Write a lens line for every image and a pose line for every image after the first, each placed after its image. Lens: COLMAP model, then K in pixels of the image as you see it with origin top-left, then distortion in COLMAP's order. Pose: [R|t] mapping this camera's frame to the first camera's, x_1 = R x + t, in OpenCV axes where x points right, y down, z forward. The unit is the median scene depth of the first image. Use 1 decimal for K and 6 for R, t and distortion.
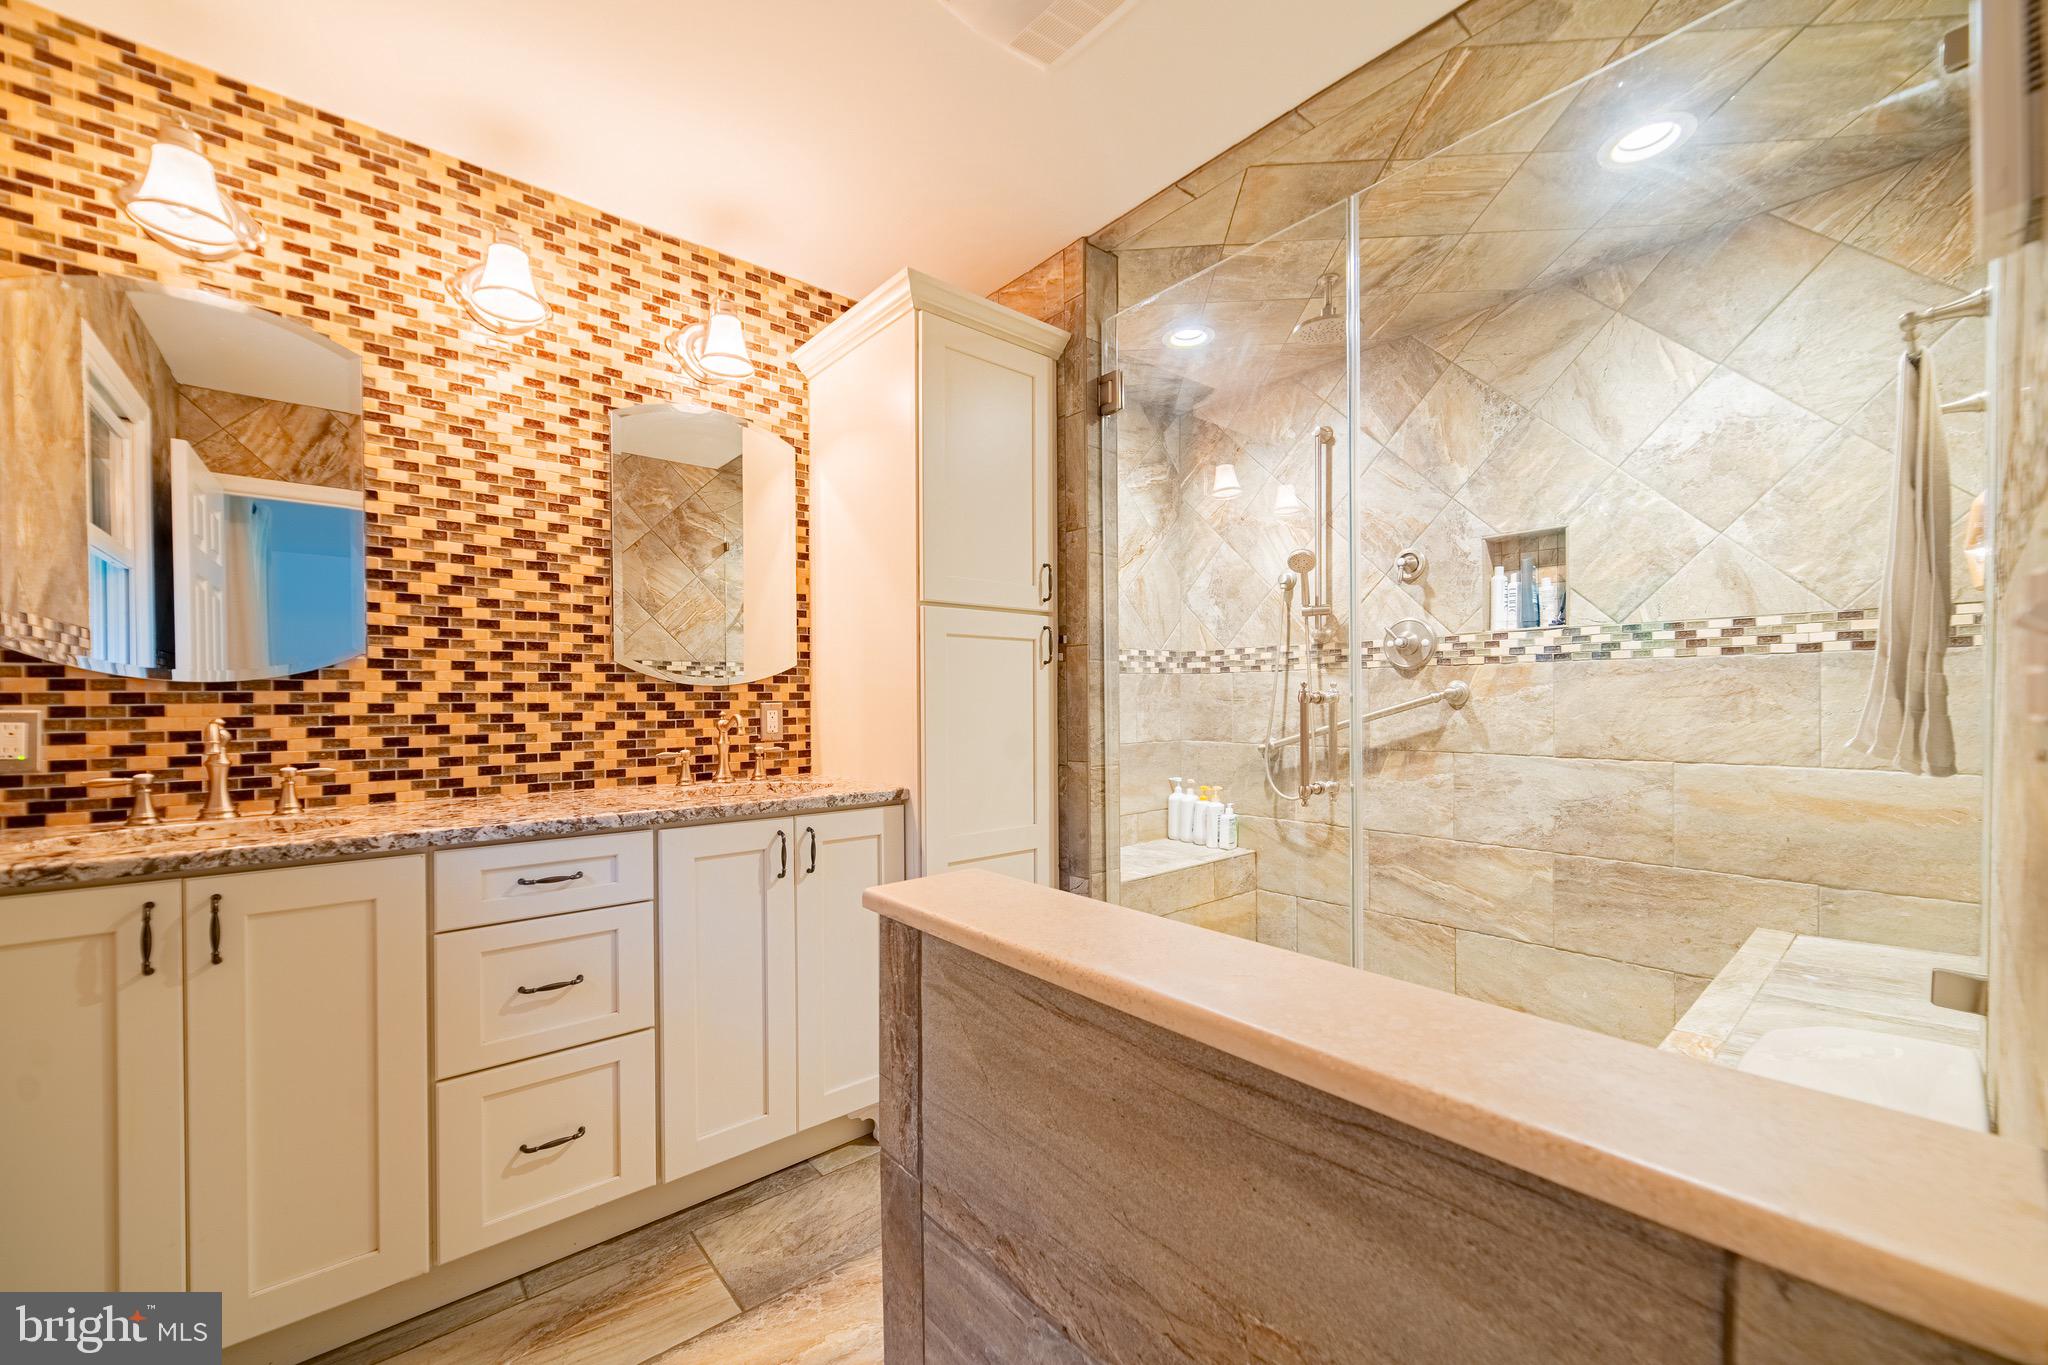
lens RADIAL K [[801.1, 0, 1030.8], [0, 801.1, 701.4], [0, 0, 1]] dist [-0.000160, 0.000004]
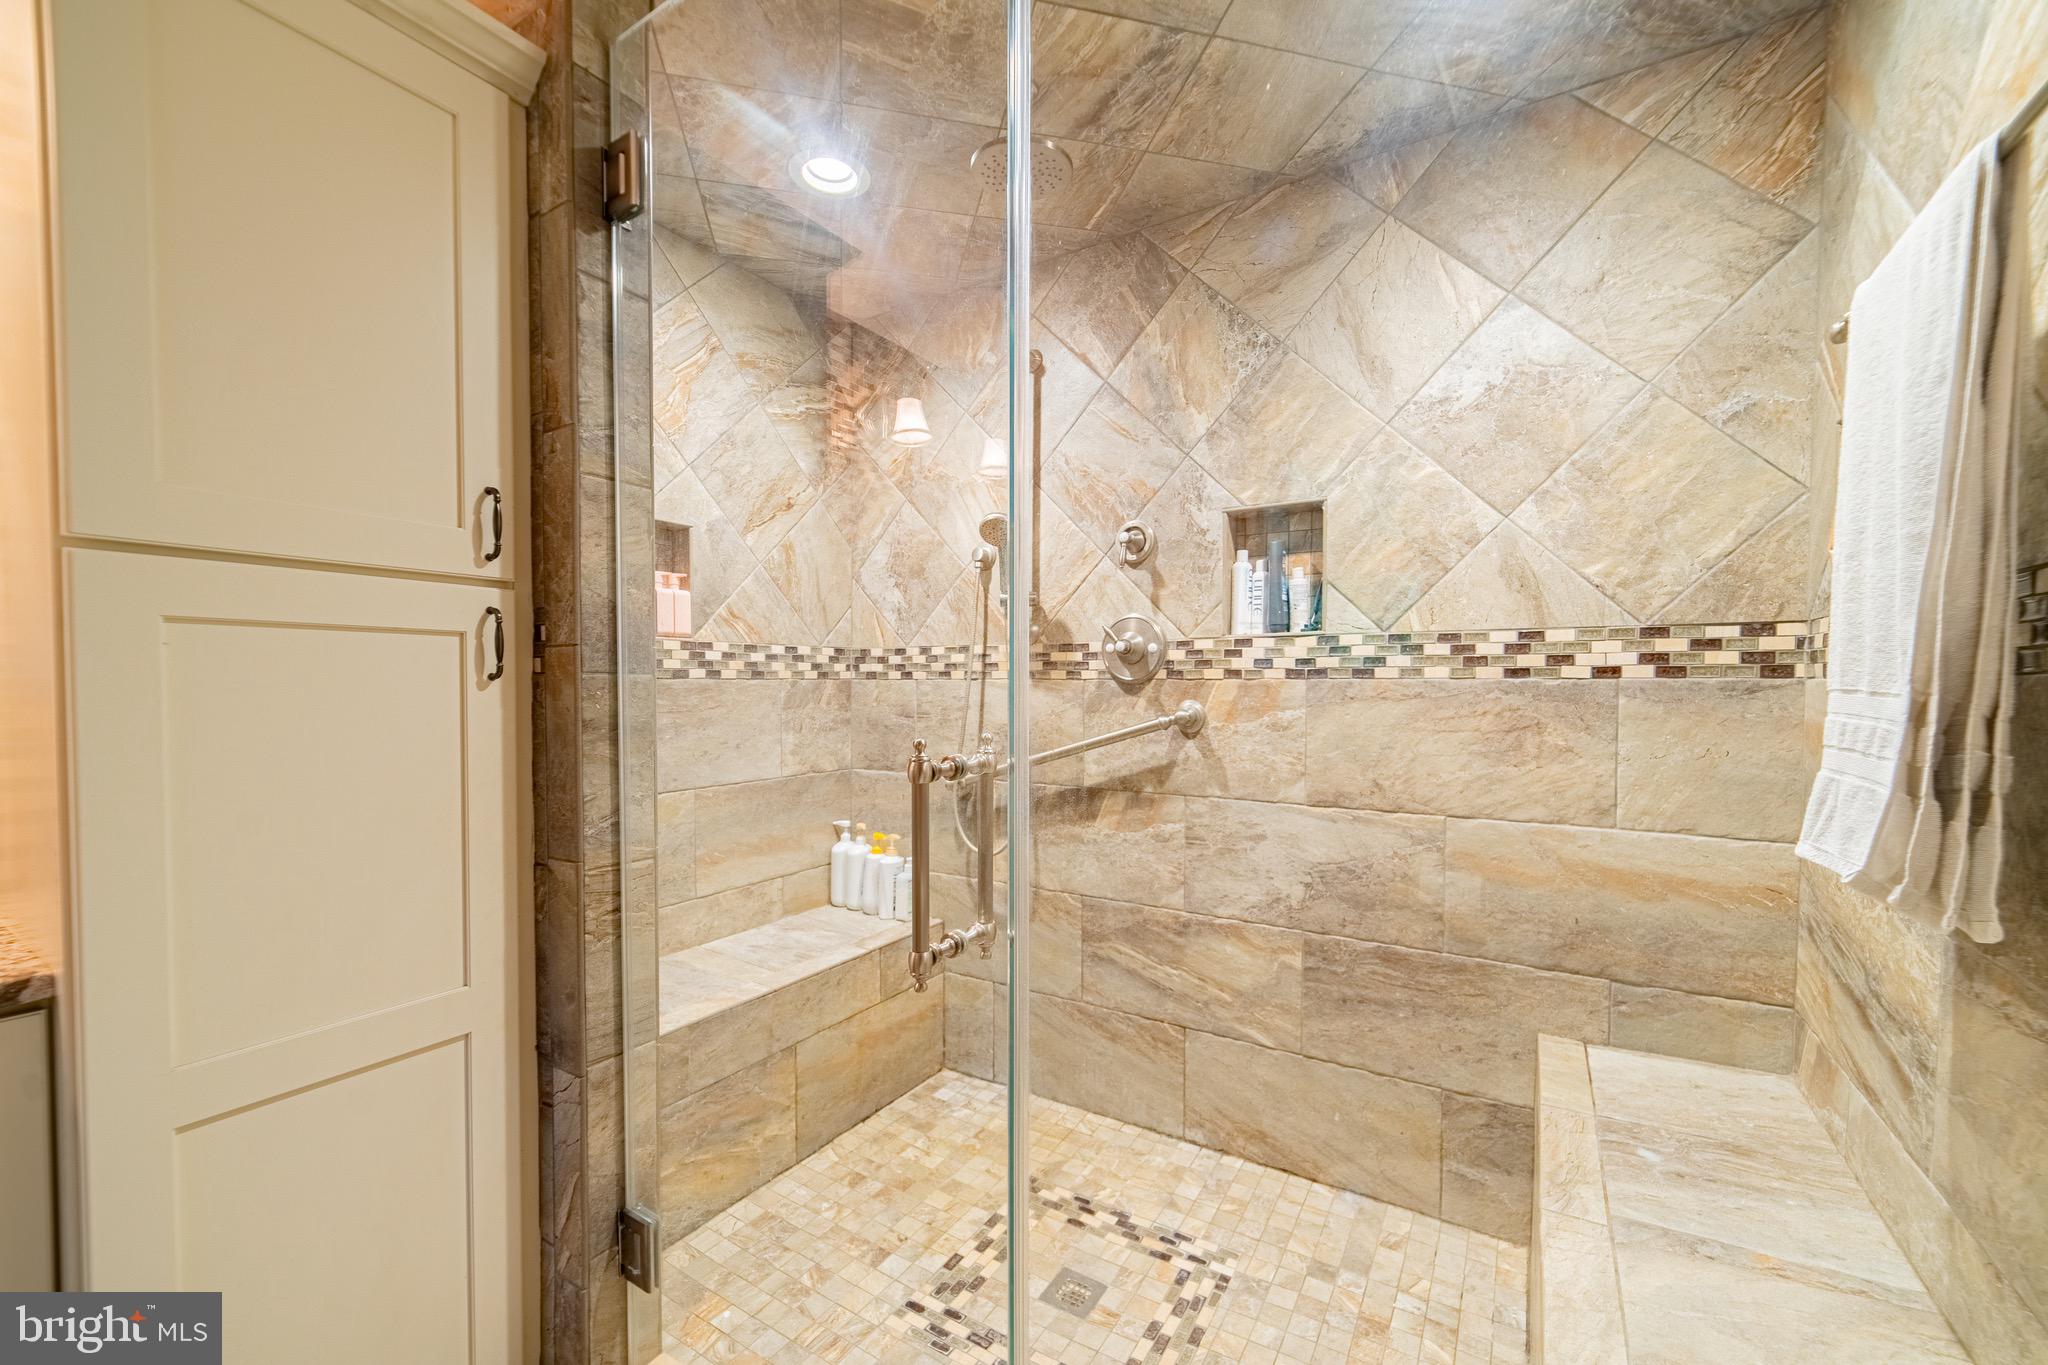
lens RADIAL K [[801.1, 0, 1030.8], [0, 801.1, 701.4], [0, 0, 1]] dist [-0.000160, 0.000004]
pose [[0.954473, 0.002463, 0.298287, 0.182998], [-0.007953, 0.999821, 0.017193, -0.040487], [-0.298192, -0.018783, 0.954321, 0.363404]]
